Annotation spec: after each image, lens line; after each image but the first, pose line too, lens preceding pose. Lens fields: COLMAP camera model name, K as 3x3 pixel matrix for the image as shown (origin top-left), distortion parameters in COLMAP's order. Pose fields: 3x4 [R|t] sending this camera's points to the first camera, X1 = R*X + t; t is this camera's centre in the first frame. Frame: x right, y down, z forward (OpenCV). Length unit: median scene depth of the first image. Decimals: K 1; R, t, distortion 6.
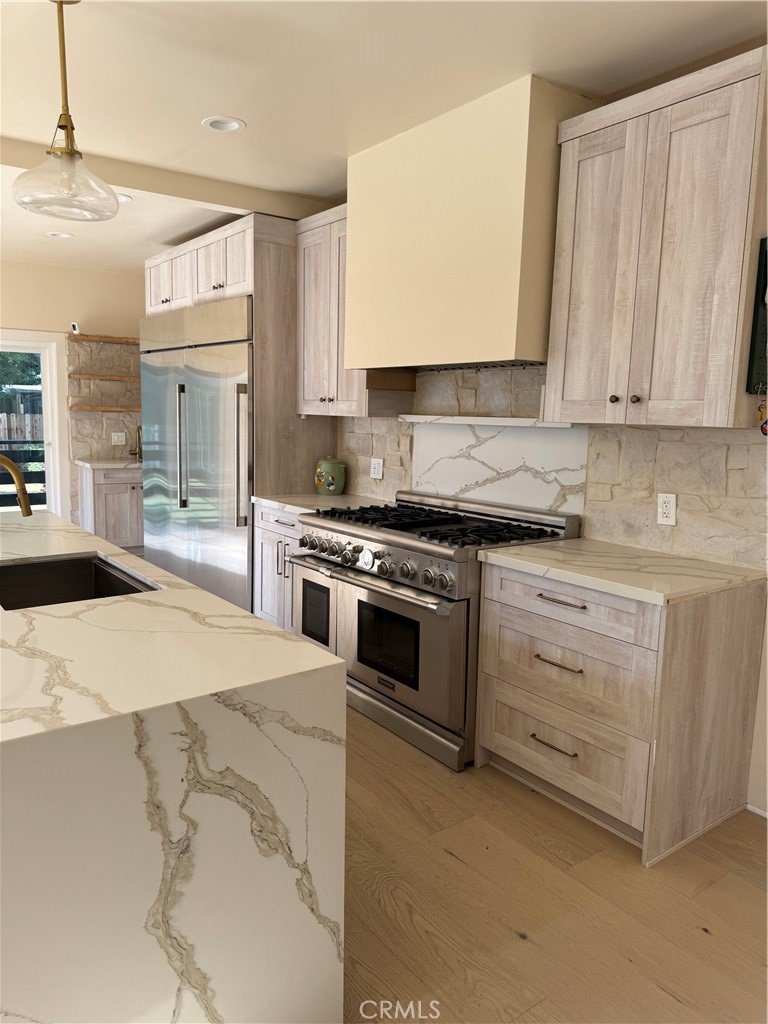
lens RADIAL K [[726.0, 0, 381.7], [0, 726.0, 514.7], [0, 0, 1]] dist [0.044547, -0.055502]
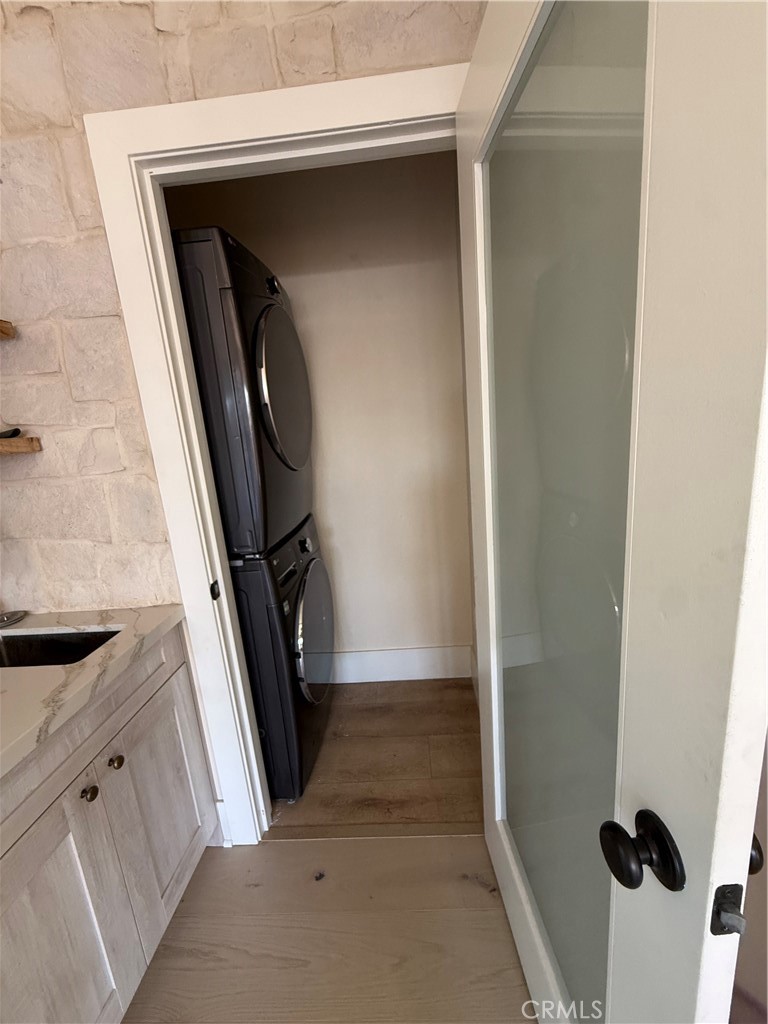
lens RADIAL K [[411.2, 0, 385.1], [0, 411.2, 508.0], [0, 0, 1]] dist [0.000106, 0.000776]
pose [[0.624593, -0.242764, 0.742260, -0.348186], [0.213975, 0.967283, 0.136306, -0.116300], [-0.751065, 0.073689, 0.656103, 0.824110]]
